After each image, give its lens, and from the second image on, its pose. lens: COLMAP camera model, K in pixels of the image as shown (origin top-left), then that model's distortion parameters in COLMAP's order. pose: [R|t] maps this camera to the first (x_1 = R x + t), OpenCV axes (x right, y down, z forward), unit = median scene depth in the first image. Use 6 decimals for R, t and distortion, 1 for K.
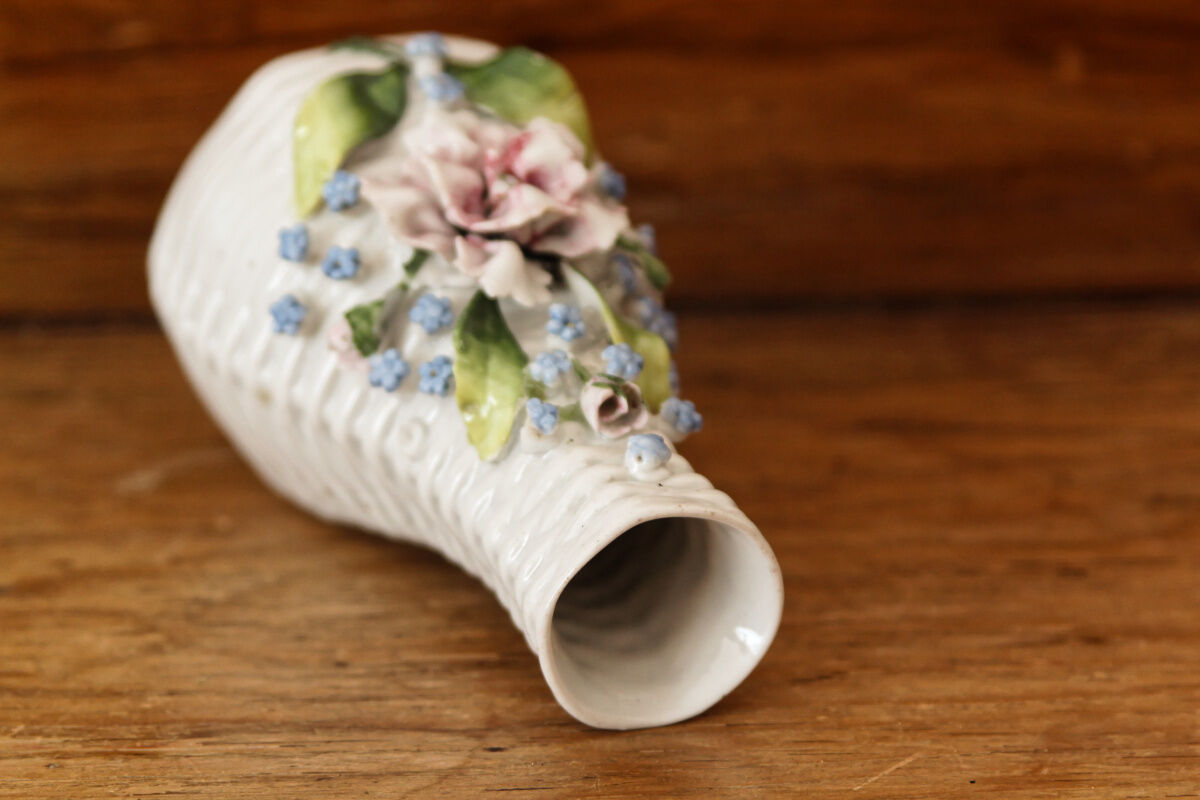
lens RADIAL K [[3699.7, 0, 594.0], [0, 3699.7, 409.3], [0, 0, 1]] dist [-0.033577, 0.000000]
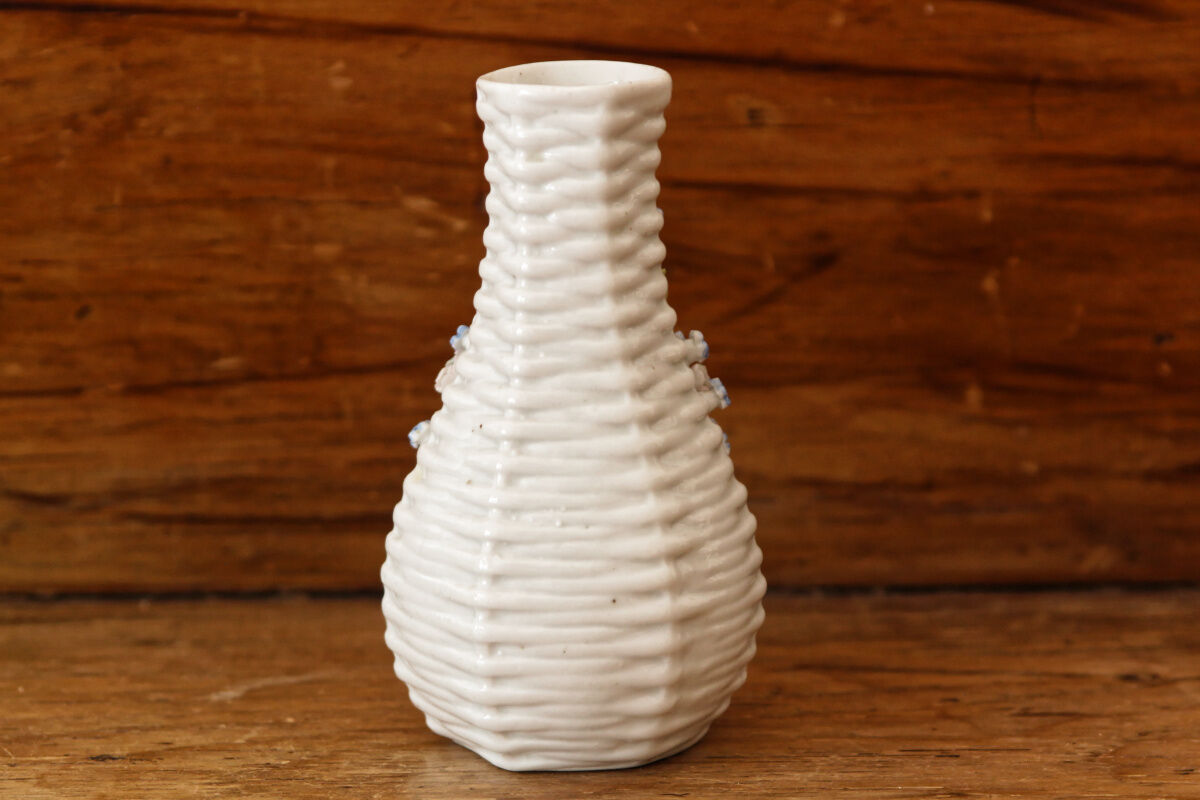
lens RADIAL K [[3699.7, 0, 606.2], [0, 3699.7, 399.5], [0, 0, 1]] dist [-0.033577, 0.000000]
pose [[0.999627, 0.001006, -0.027301, 0.042124], [-0.005213, 0.987983, -0.154473, 0.112177], [0.026817, 0.154557, 0.987620, -0.268240]]
